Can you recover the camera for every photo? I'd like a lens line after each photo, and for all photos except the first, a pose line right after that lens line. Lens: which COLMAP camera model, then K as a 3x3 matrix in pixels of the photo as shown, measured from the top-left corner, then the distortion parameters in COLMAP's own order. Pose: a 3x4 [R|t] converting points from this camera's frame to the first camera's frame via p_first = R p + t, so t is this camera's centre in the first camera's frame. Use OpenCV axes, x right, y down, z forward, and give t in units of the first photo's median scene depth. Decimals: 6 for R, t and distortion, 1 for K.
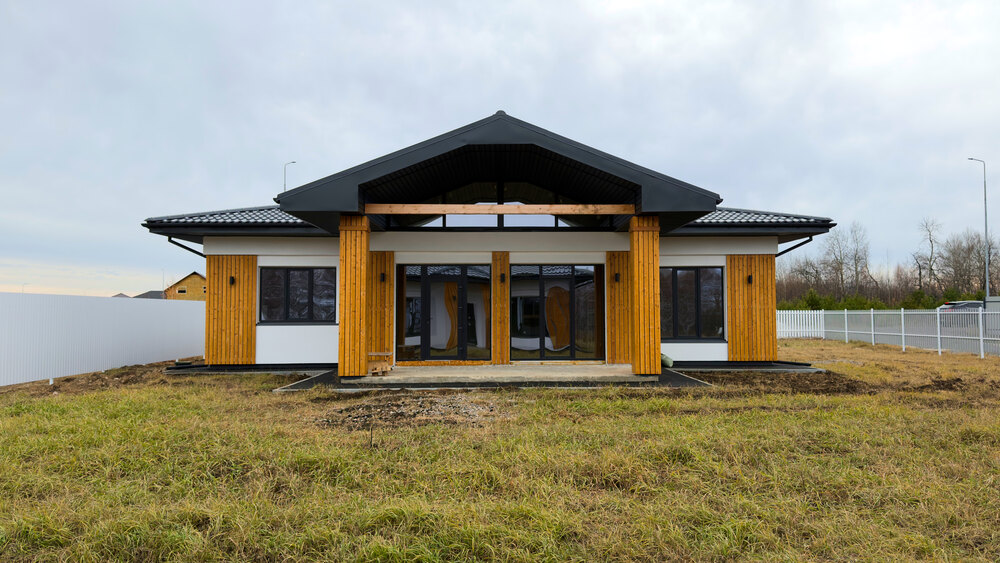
lens RADIAL K [[715.9, 0, 500.0], [0, 715.9, 281.5], [0, 0, 1]] dist [0.091493, -0.001502]
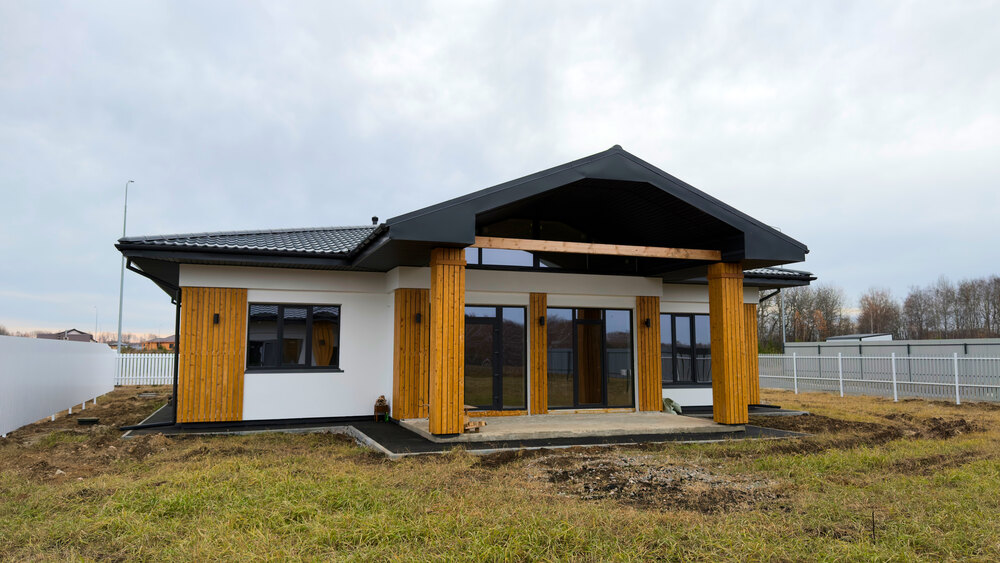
lens RADIAL K [[695.2, 0, 473.8], [0, 695.2, 286.3], [0, 0, 1]] dist [0.093252, 0.000375]
pose [[0.949137, 0.033748, 0.313050, -0.366273], [-0.017664, 0.998381, -0.054077, 0.000124], [-0.314368, 0.045796, 0.948196, 0.158472]]
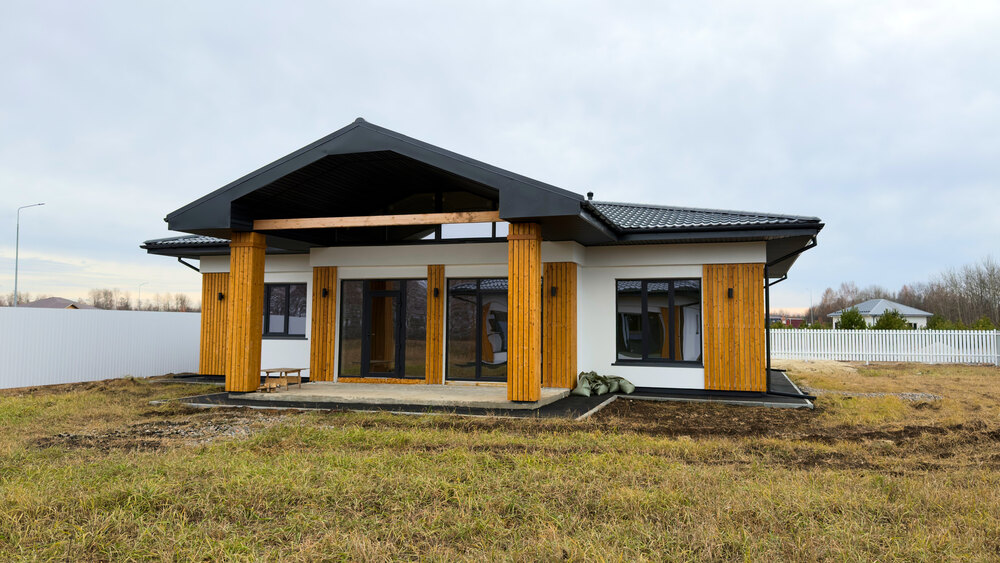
lens RADIAL K [[715.9, 0, 500.0], [0, 715.9, 281.5], [0, 0, 1]] dist [0.091493, -0.001502]
pose [[0.948967, -0.009875, -0.315222, 0.381447], [0.003649, 0.999787, -0.020337, -0.000287], [0.315356, 0.018149, 0.948800, 0.124534]]
